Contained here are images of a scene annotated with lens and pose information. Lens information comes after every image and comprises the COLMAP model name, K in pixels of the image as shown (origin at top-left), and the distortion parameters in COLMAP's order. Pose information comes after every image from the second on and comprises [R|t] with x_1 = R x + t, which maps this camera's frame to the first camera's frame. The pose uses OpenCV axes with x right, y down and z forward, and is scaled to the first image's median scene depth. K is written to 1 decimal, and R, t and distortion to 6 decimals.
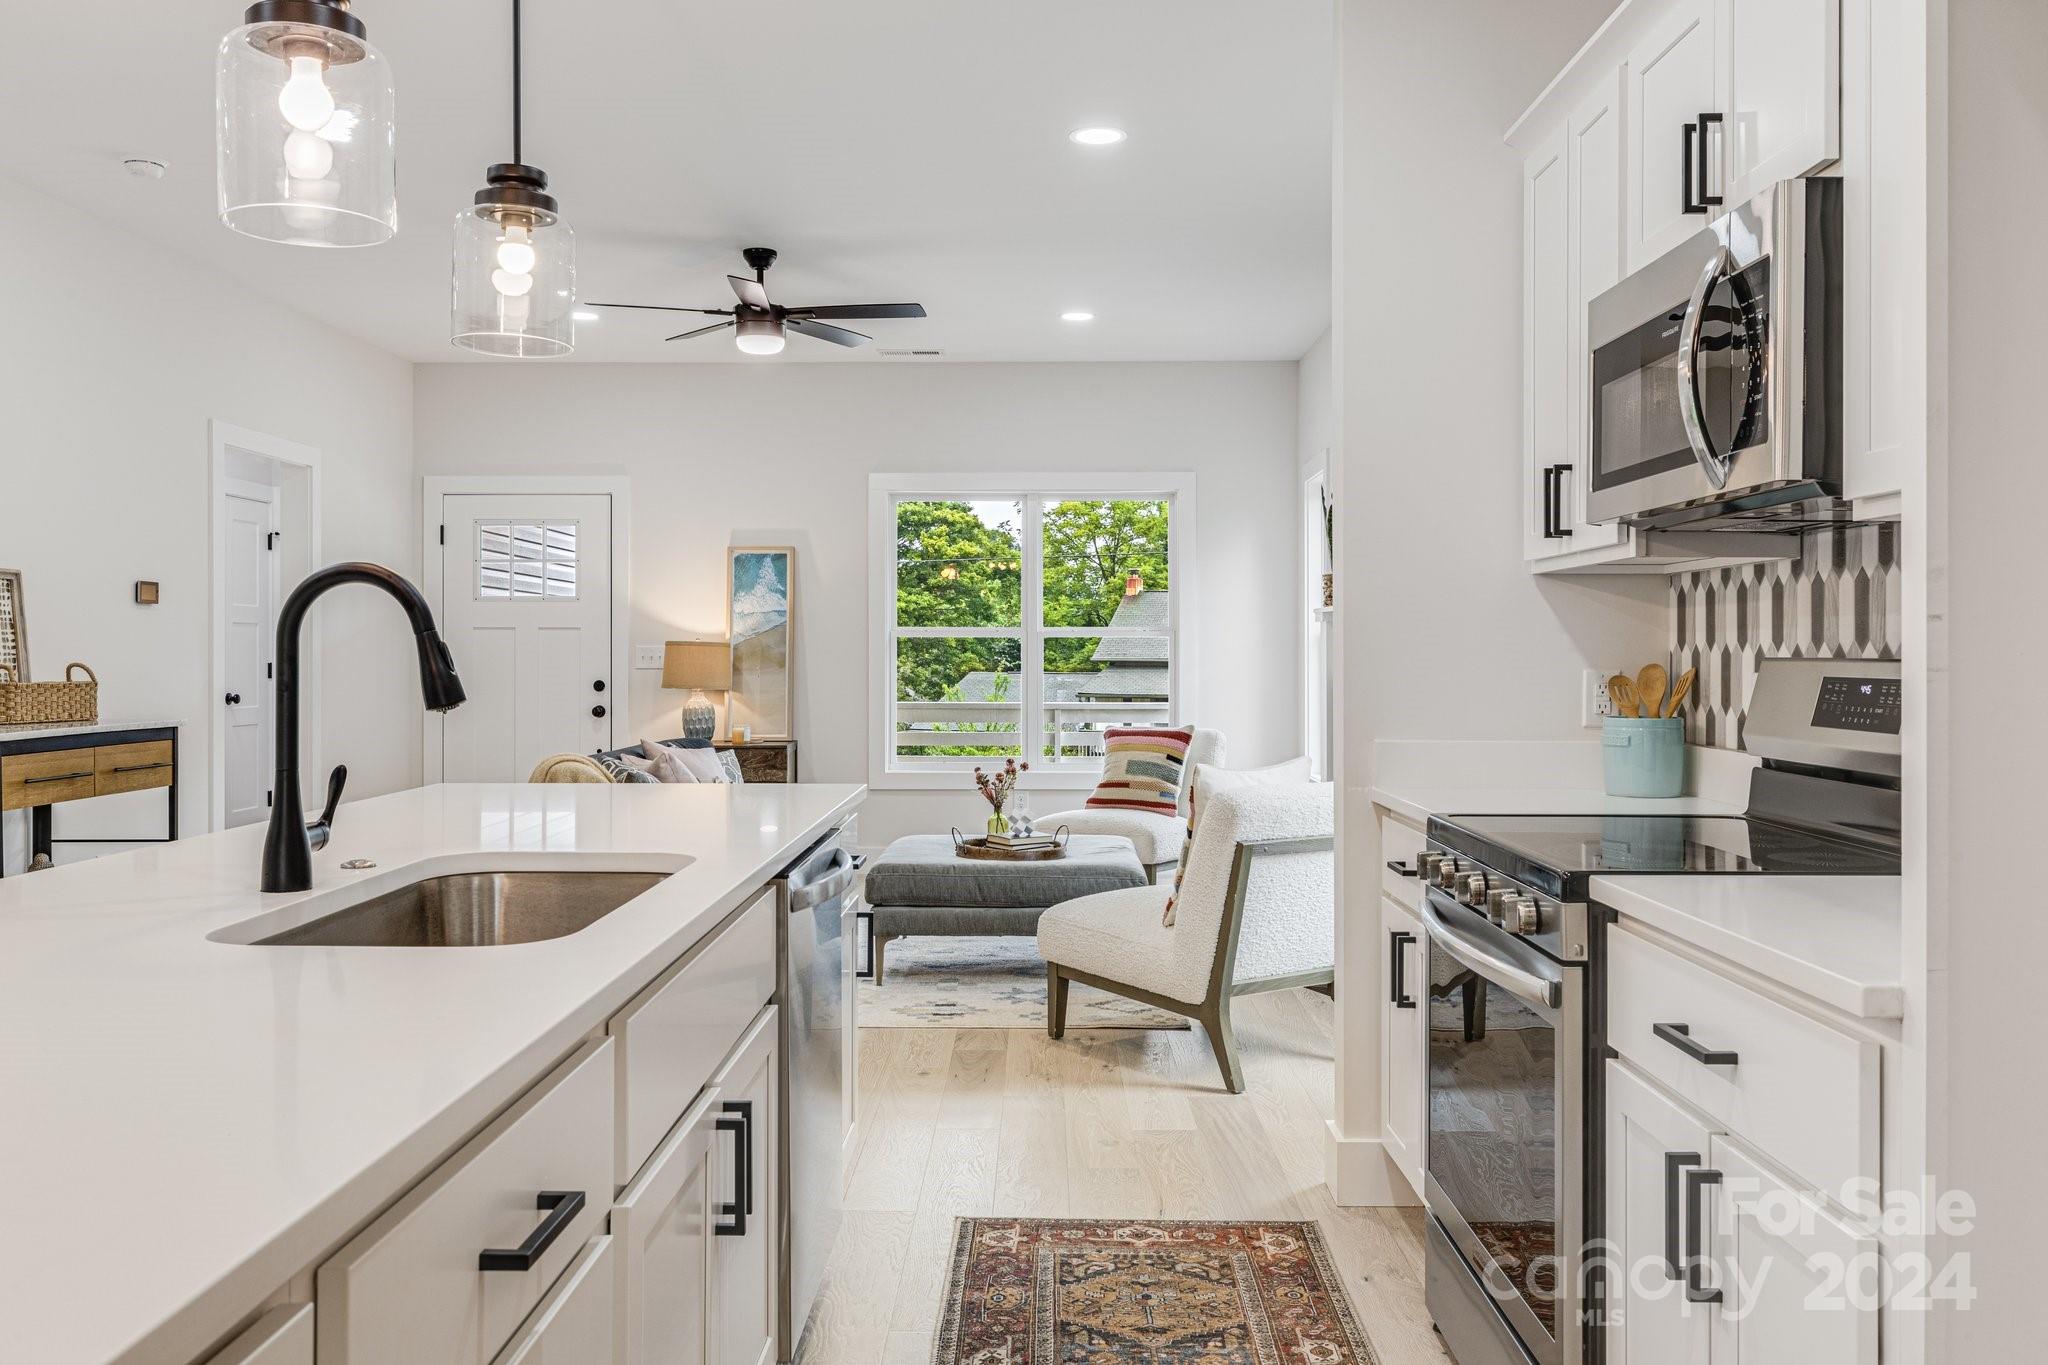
lens RADIAL K [[1583.5, 0, 1026.0], [0, 1583.5, 653.0], [0, 0, 1]] dist [0.000002, 0.002383]
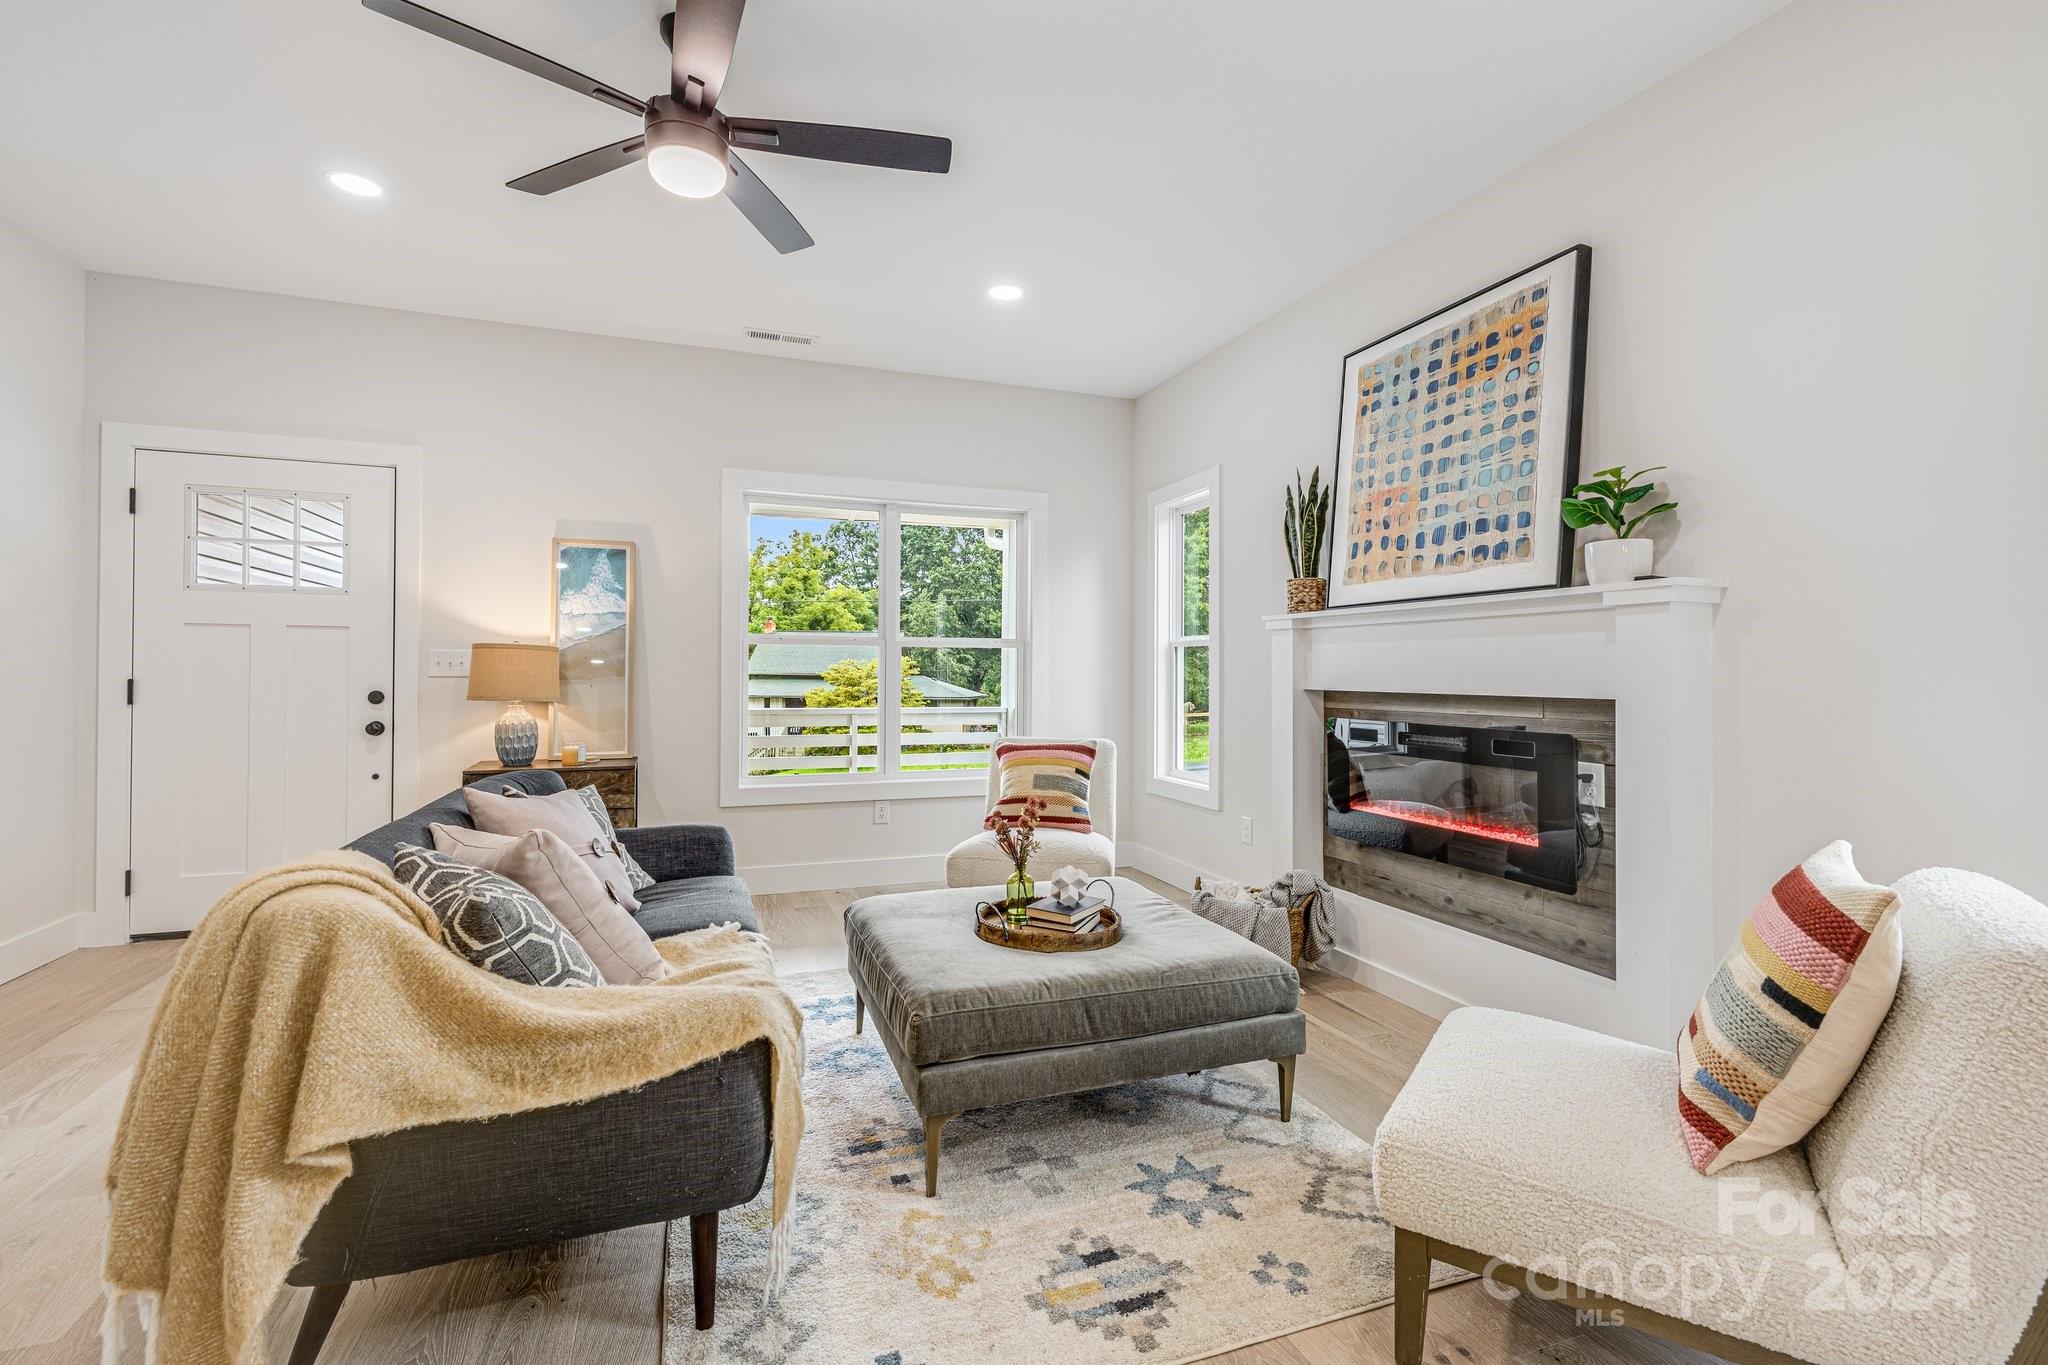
lens RADIAL K [[903.9, 0, 1026.7], [0, 903.9, 668.4], [0, 0, 1]] dist [0.001778, -0.000002]
pose [[0.933385, 0.006457, 0.358819, -0.125718], [-0.005392, 0.999978, -0.003969, 0.005757], [-0.358836, 0.001770, 0.933399, 0.450412]]
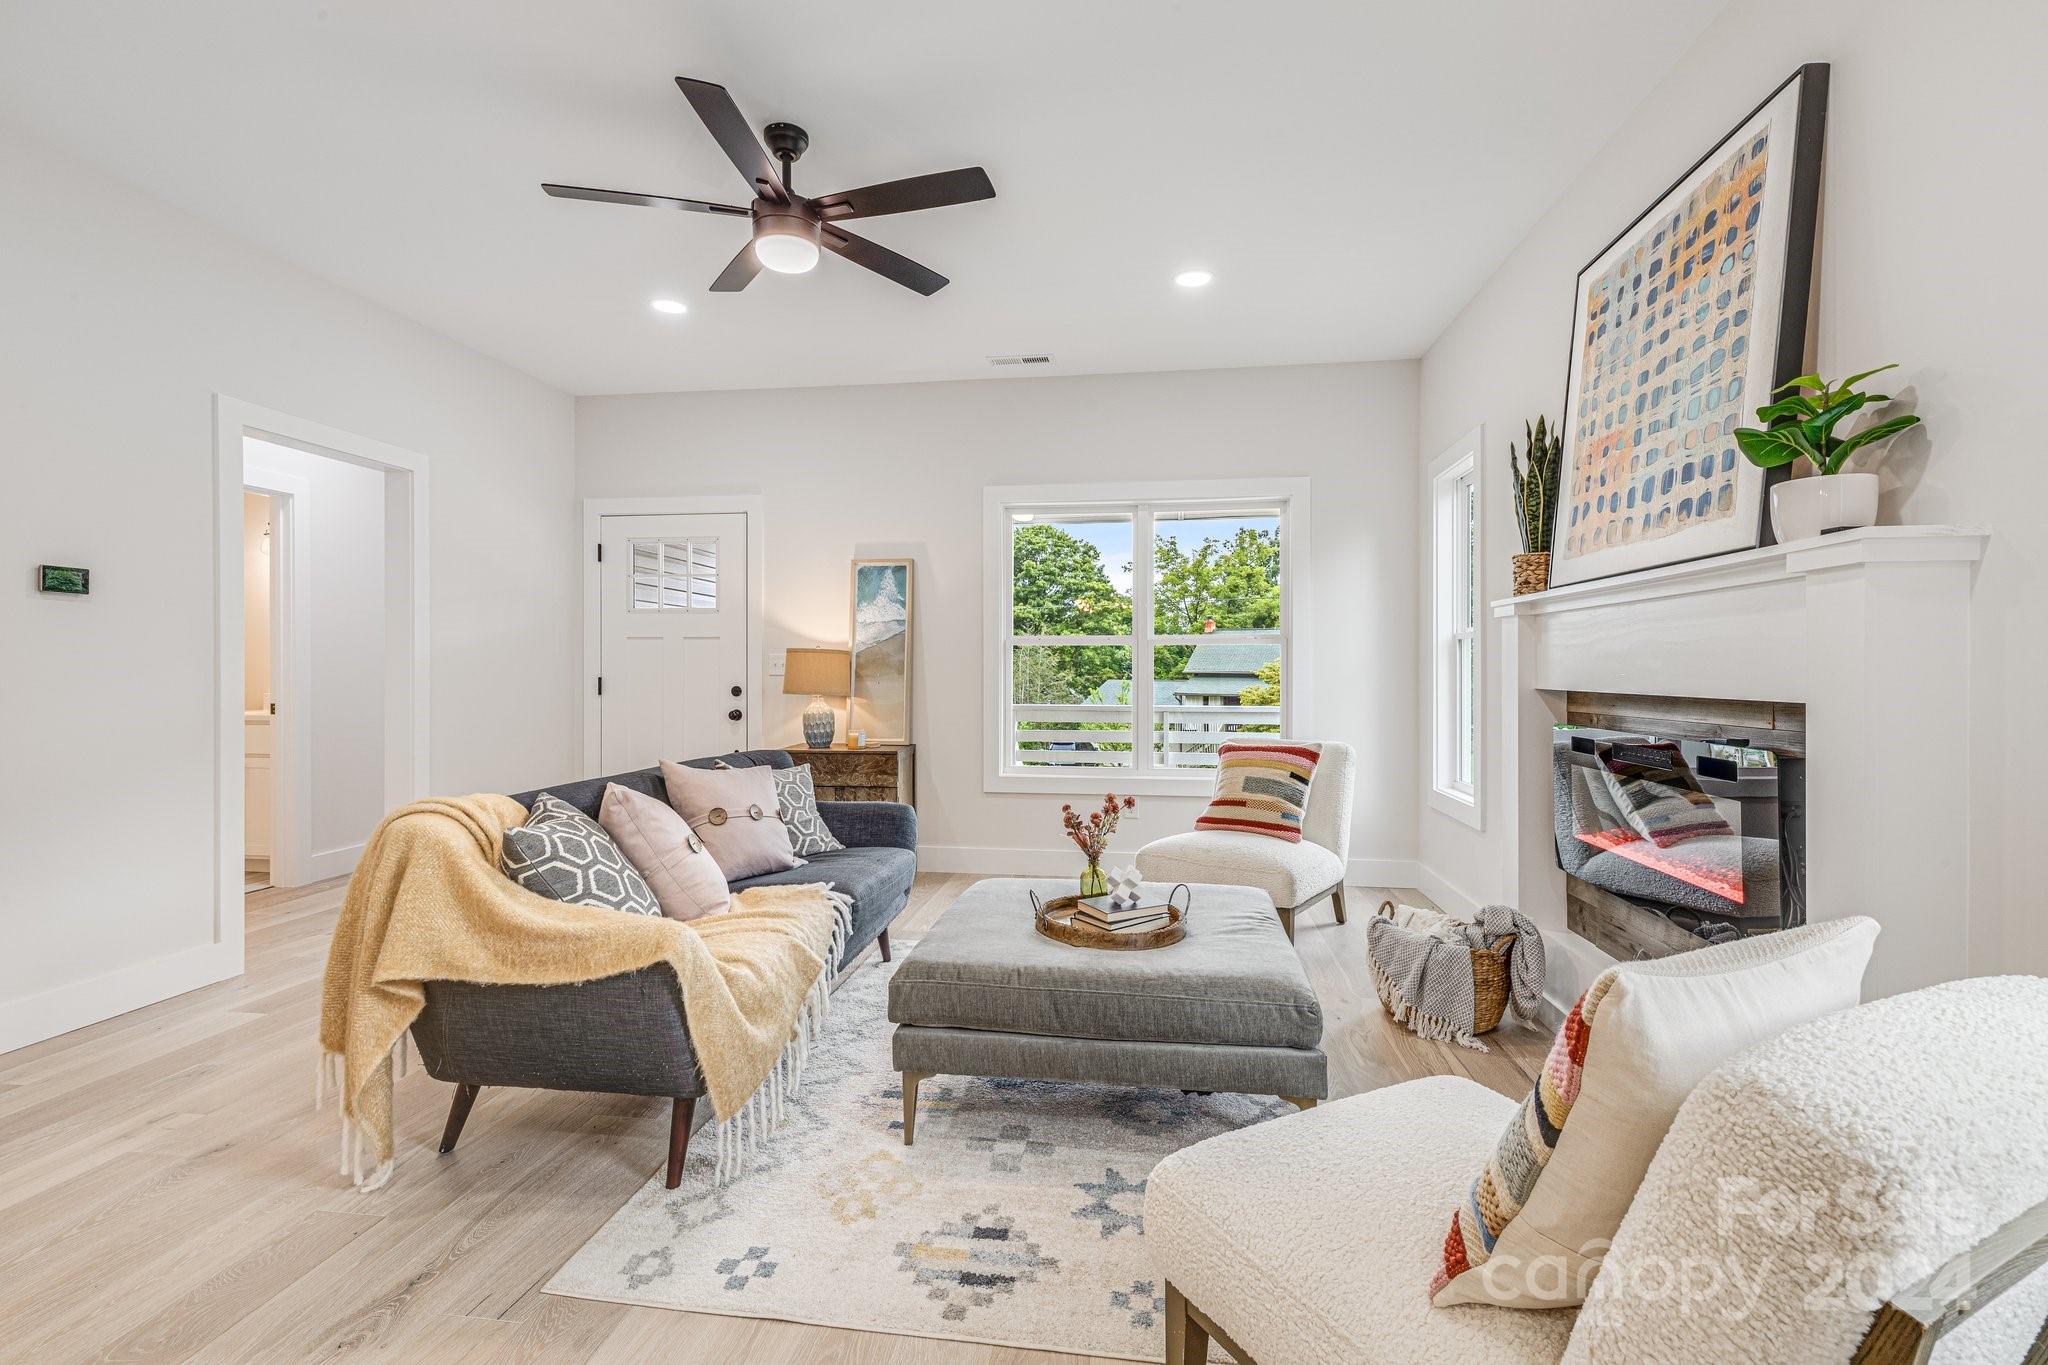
lens RADIAL K [[911.1, 0, 1024.5], [0, 911.1, 672.9], [0, 0, 1]] dist [0.005564, -0.000060]
pose [[0.991689, 0.000888, -0.128657, 0.003913], [-0.000316, 0.999990, 0.004470, 0.005627], [0.128660, -0.004392, 0.991679, 0.424043]]
